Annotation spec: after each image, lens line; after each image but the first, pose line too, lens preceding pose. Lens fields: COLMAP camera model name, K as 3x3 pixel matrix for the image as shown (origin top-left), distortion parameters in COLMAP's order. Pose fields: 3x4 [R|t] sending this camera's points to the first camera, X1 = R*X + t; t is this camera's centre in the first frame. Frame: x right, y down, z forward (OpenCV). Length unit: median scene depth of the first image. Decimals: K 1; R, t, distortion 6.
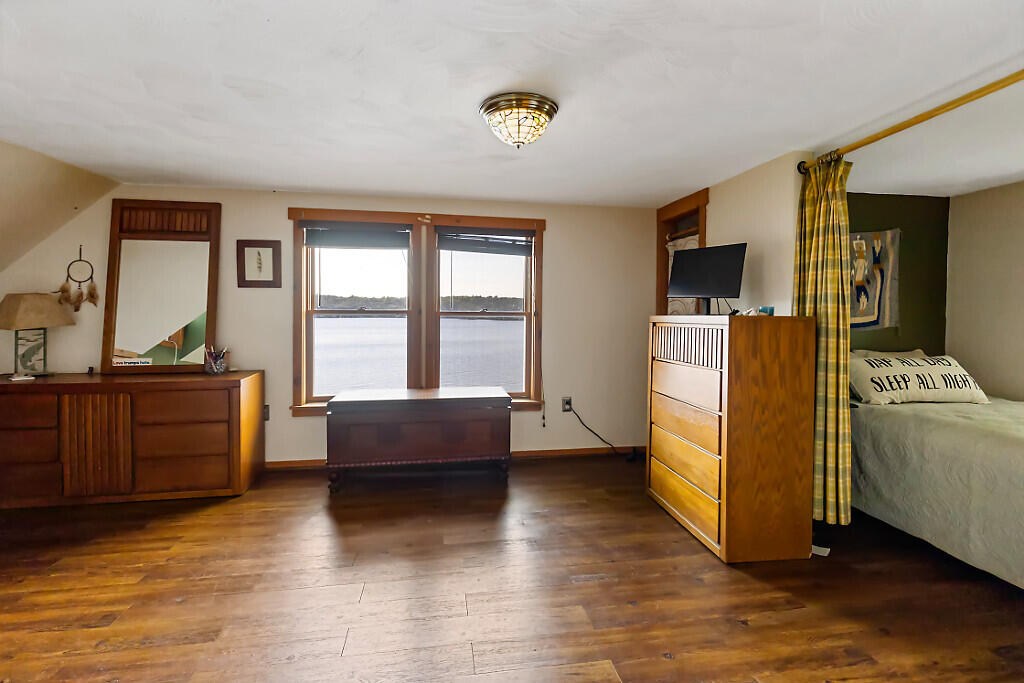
lens RADIAL K [[464.5, 0, 507.8], [0, 464.5, 324.1], [0, 0, 1]] dist [0.000567, -0.001087]
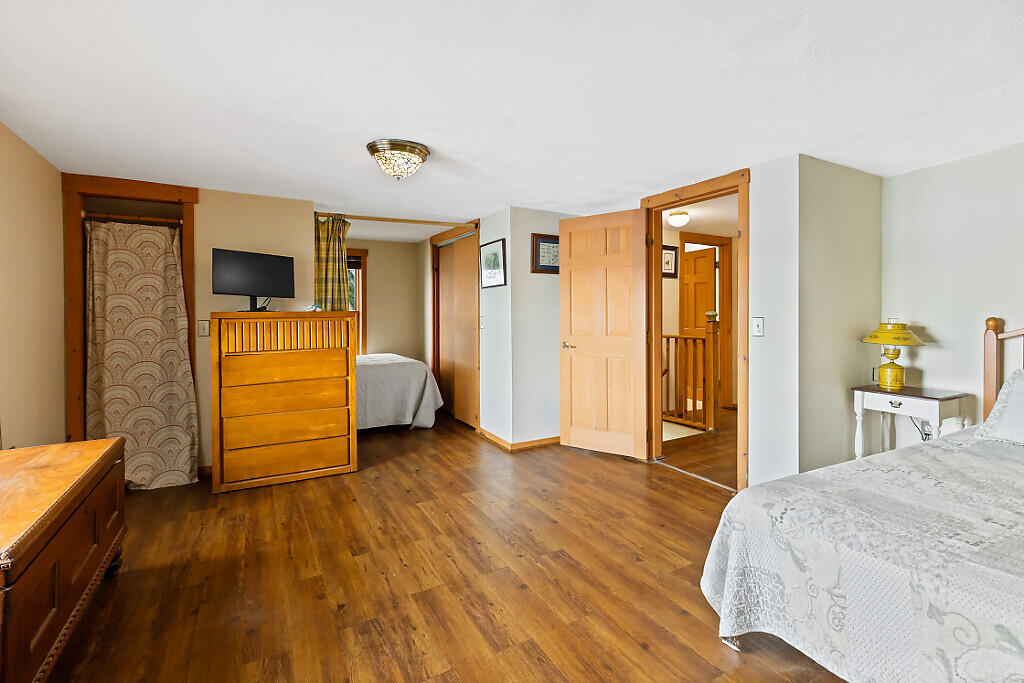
lens RADIAL K [[464.5, 0, 519.8], [0, 464.5, 314.4], [0, 0, 1]] dist [0.000567, -0.001087]
pose [[-0.351042, -0.010763, 0.936298, -1.020377], [0.020902, 0.999595, 0.019328, -0.023203], [-0.936126, 0.026355, -0.350674, 0.893037]]
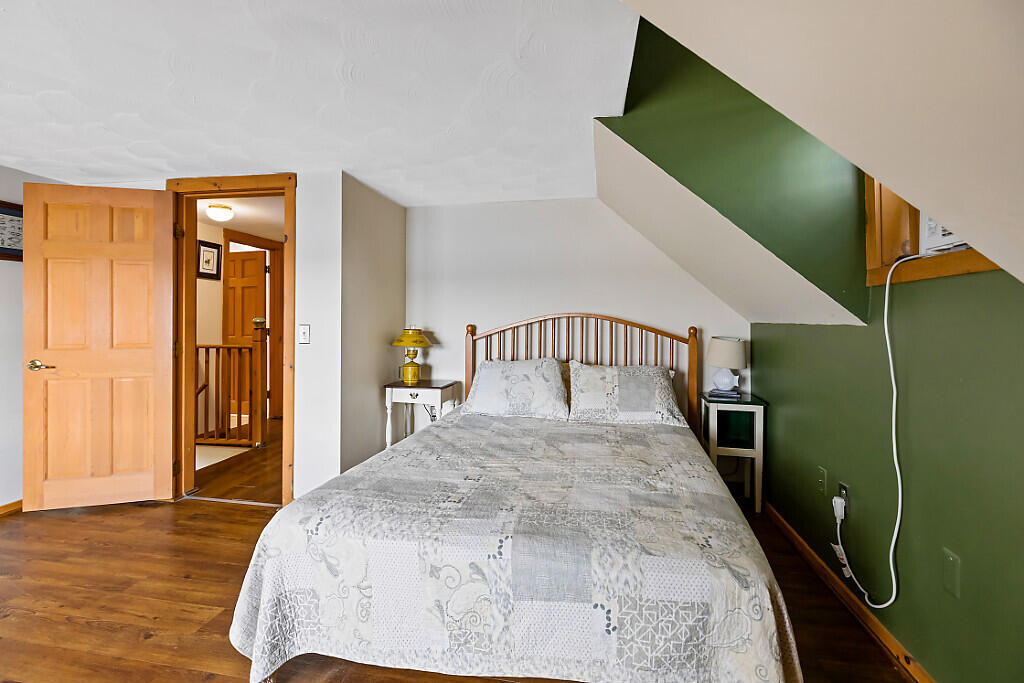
lens RADIAL K [[464.5, 0, 508.4], [0, 464.5, 322.0], [0, 0, 1]] dist [0.000567, -0.001087]
pose [[-0.943556, -0.014234, 0.330906, -1.002168], [-0.005188, 0.999589, 0.028204, -0.022685], [-0.331172, 0.024895, -0.943242, 0.846133]]
